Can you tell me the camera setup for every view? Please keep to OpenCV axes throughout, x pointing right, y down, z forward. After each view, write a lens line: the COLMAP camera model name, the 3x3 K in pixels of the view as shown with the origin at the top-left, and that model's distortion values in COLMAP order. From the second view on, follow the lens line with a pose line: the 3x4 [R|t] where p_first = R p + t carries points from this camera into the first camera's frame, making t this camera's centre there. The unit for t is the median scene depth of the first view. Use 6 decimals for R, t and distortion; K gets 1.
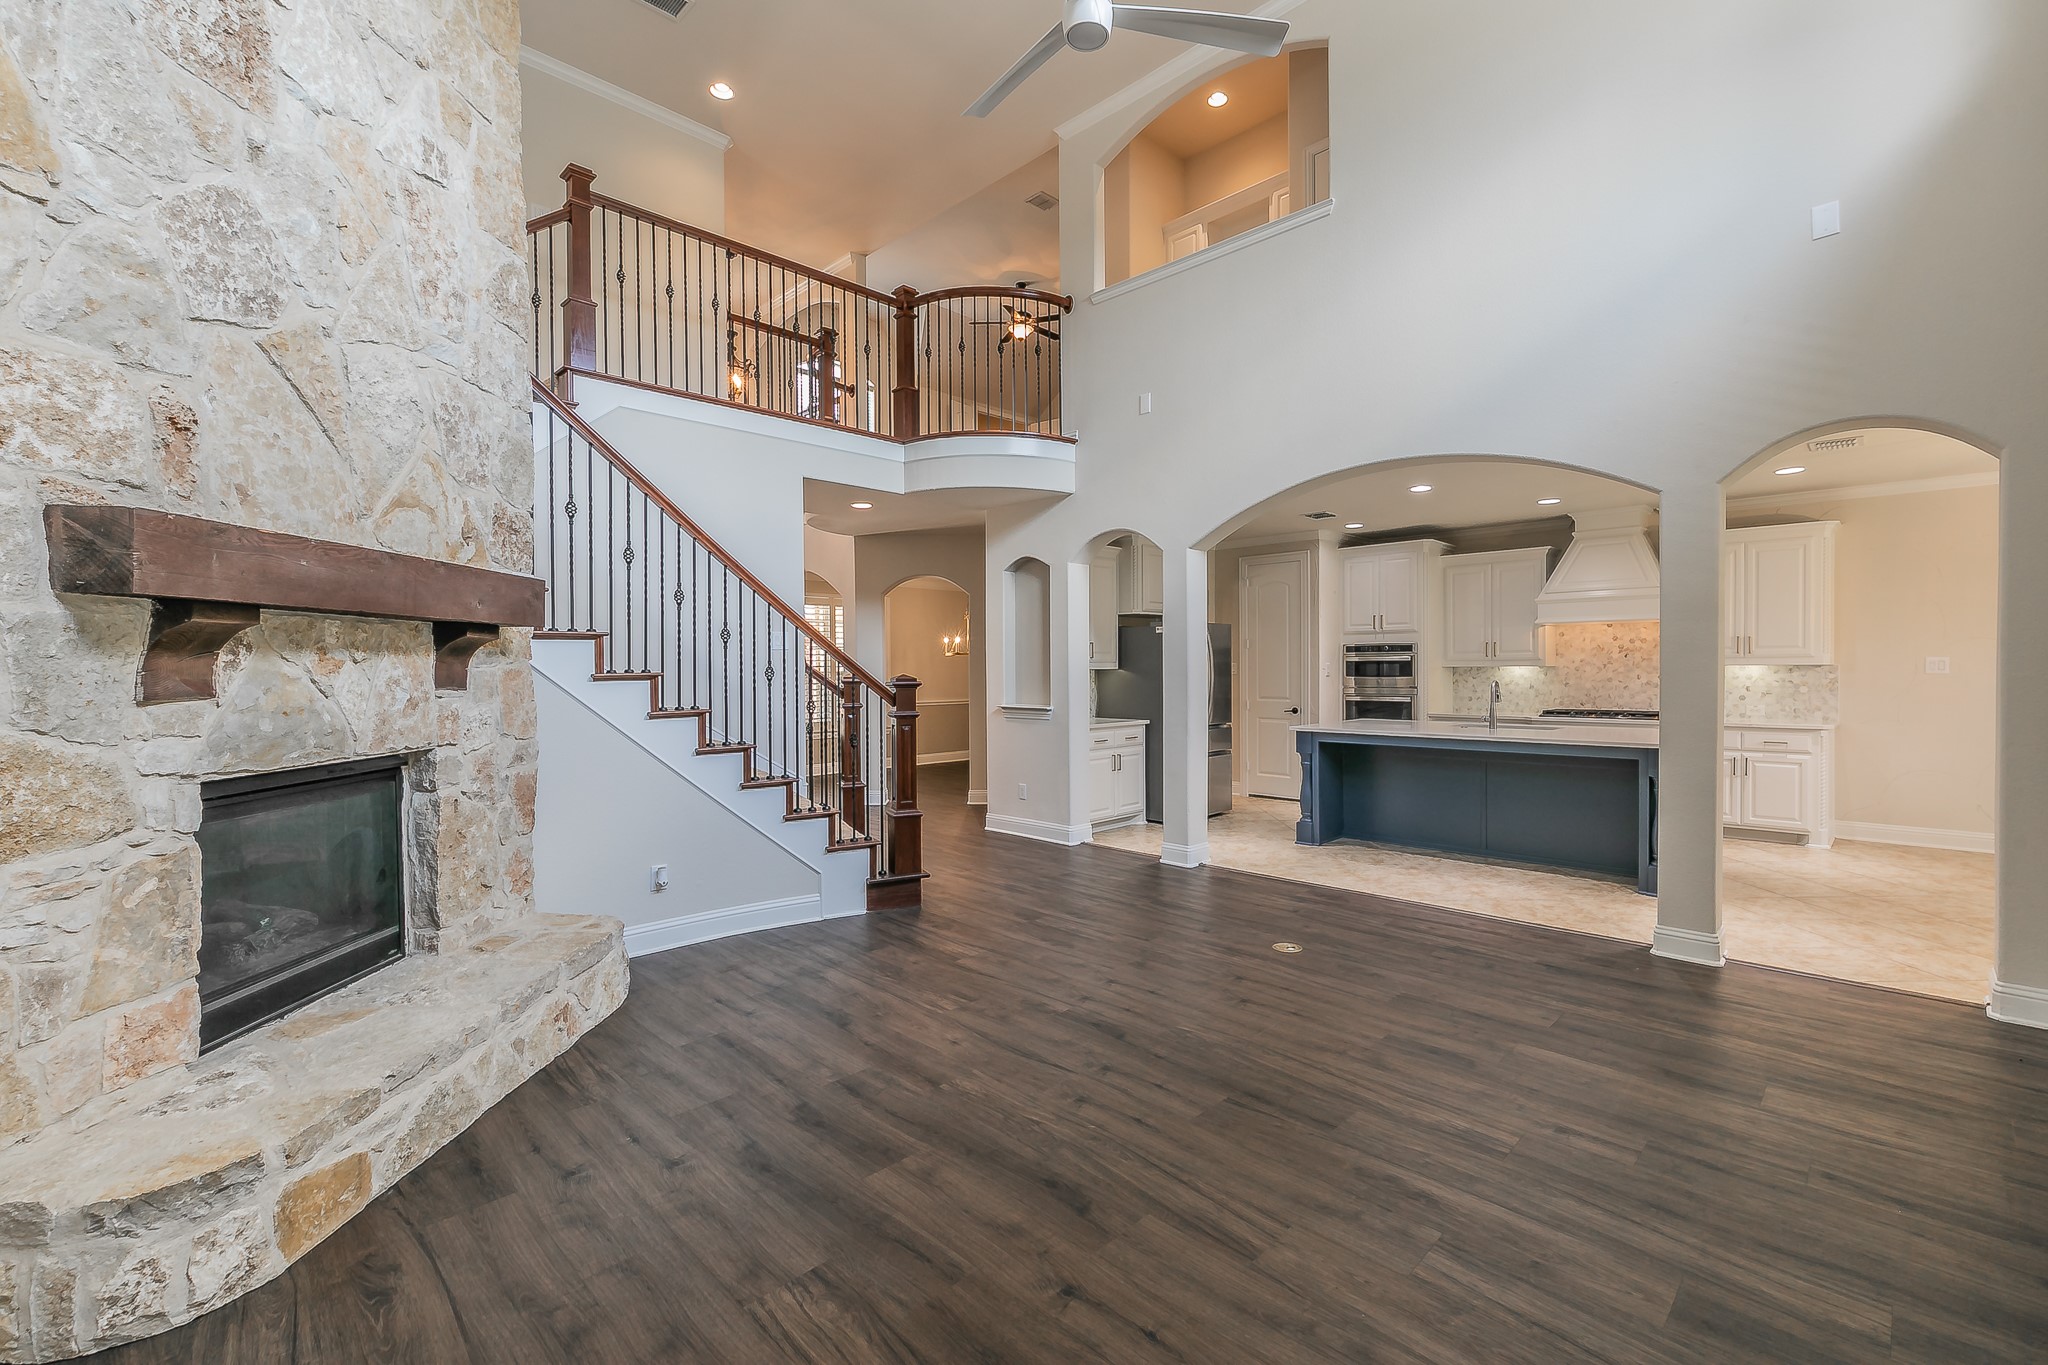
lens RADIAL K [[871.4, 0, 1033.9], [0, 871.4, 675.7], [0, 0, 1]] dist [-0.000088, -0.000221]
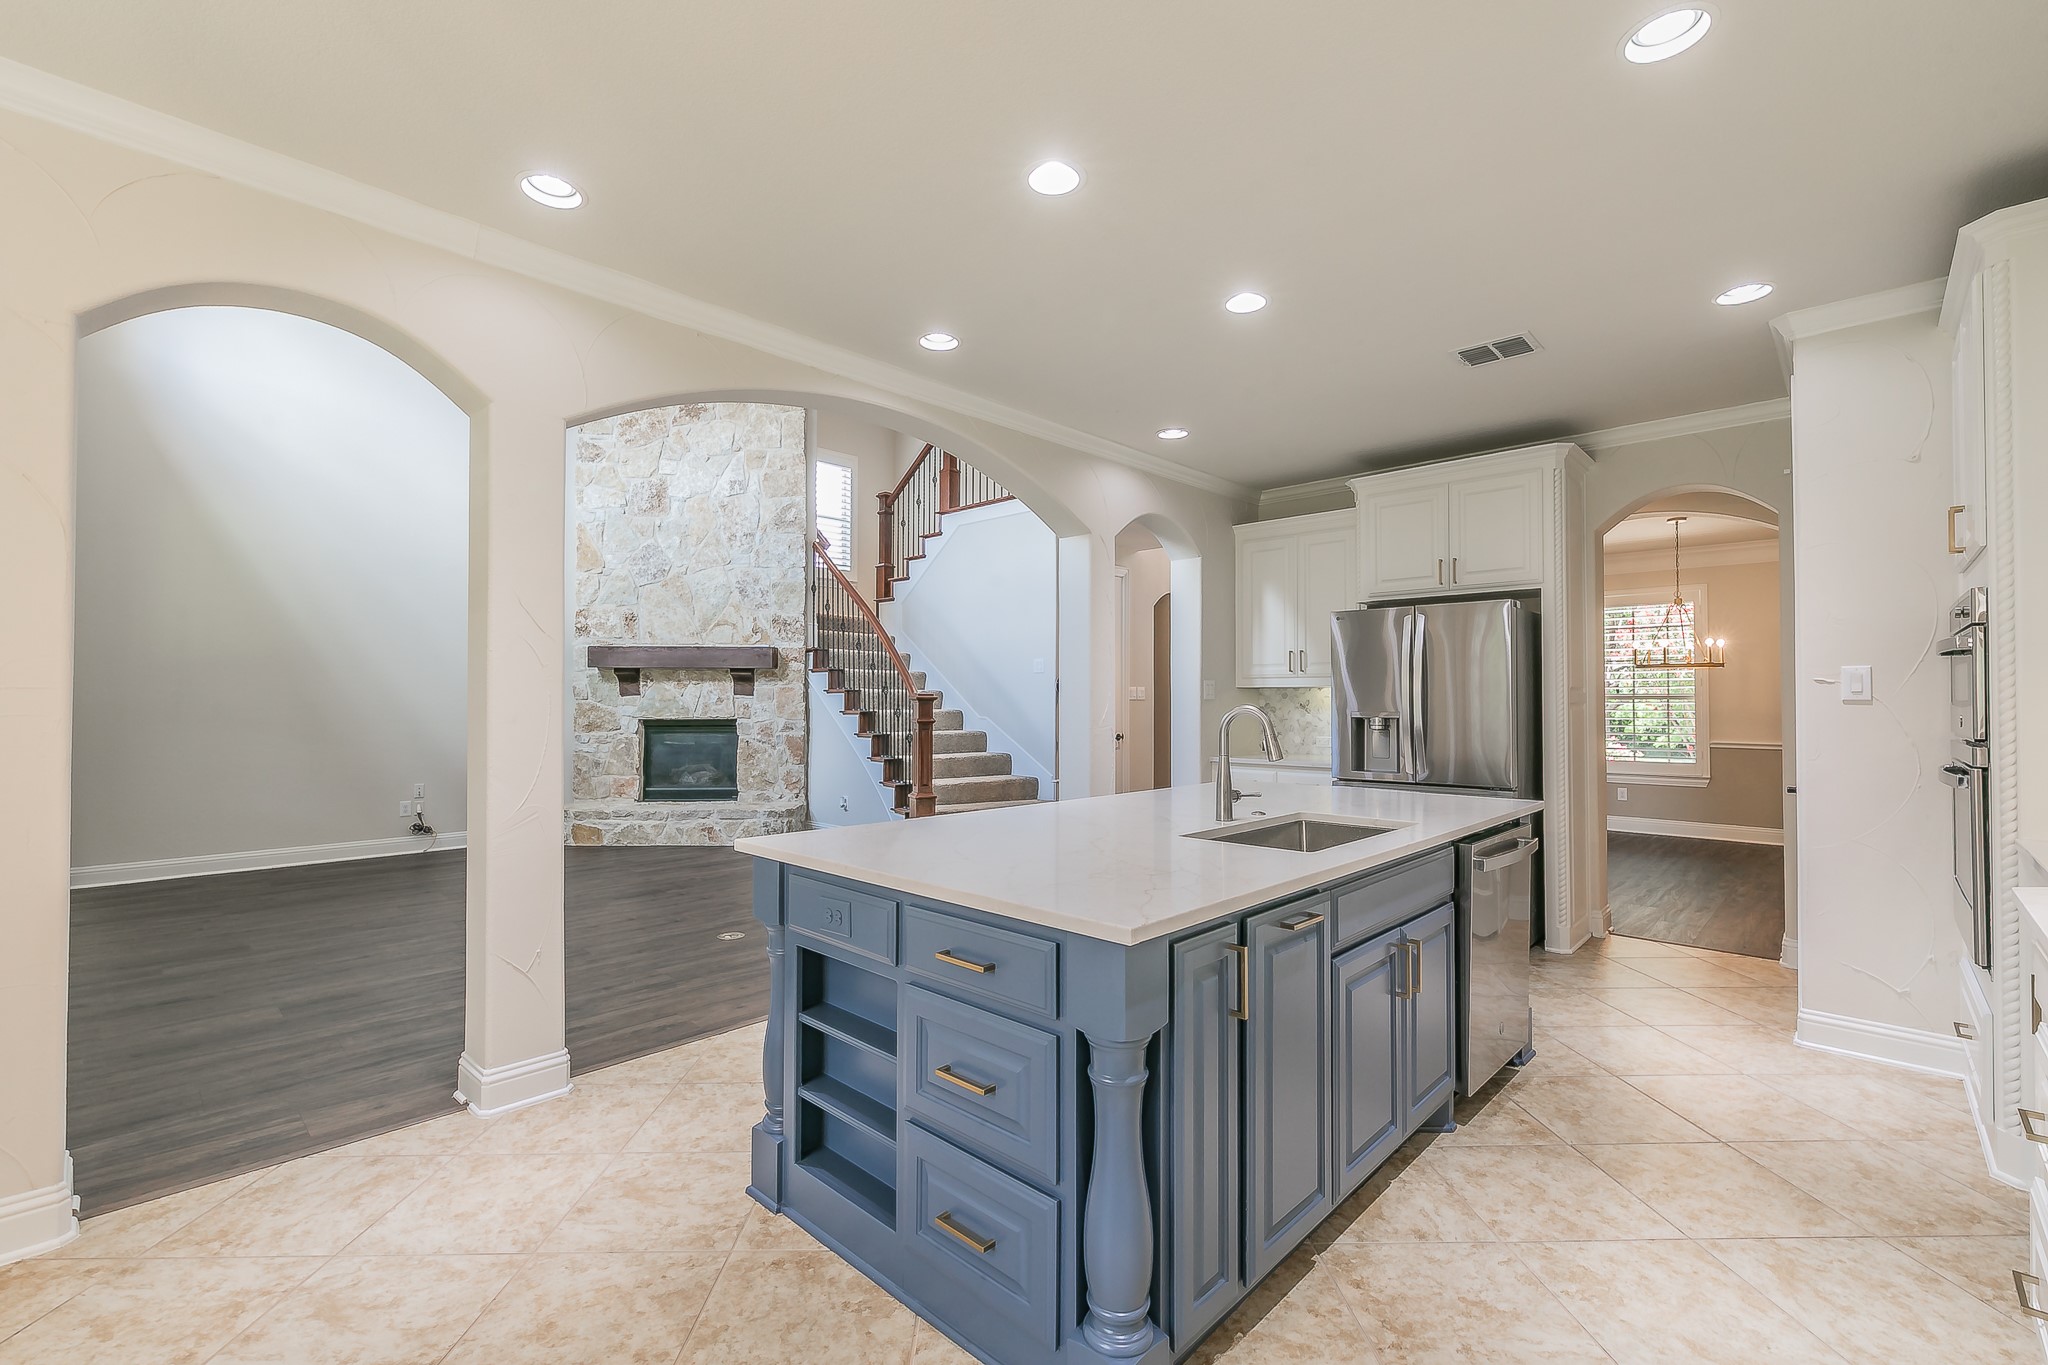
lens RADIAL K [[871.4, 0, 1033.2], [0, 871.4, 686.6], [0, 0, 1]] dist [-0.000088, -0.000221]
pose [[0.038094, -0.008286, -0.999240, 2.245935], [-0.011169, 0.999900, -0.008717, 0.003570], [0.999212, 0.011493, 0.037997, 2.128377]]
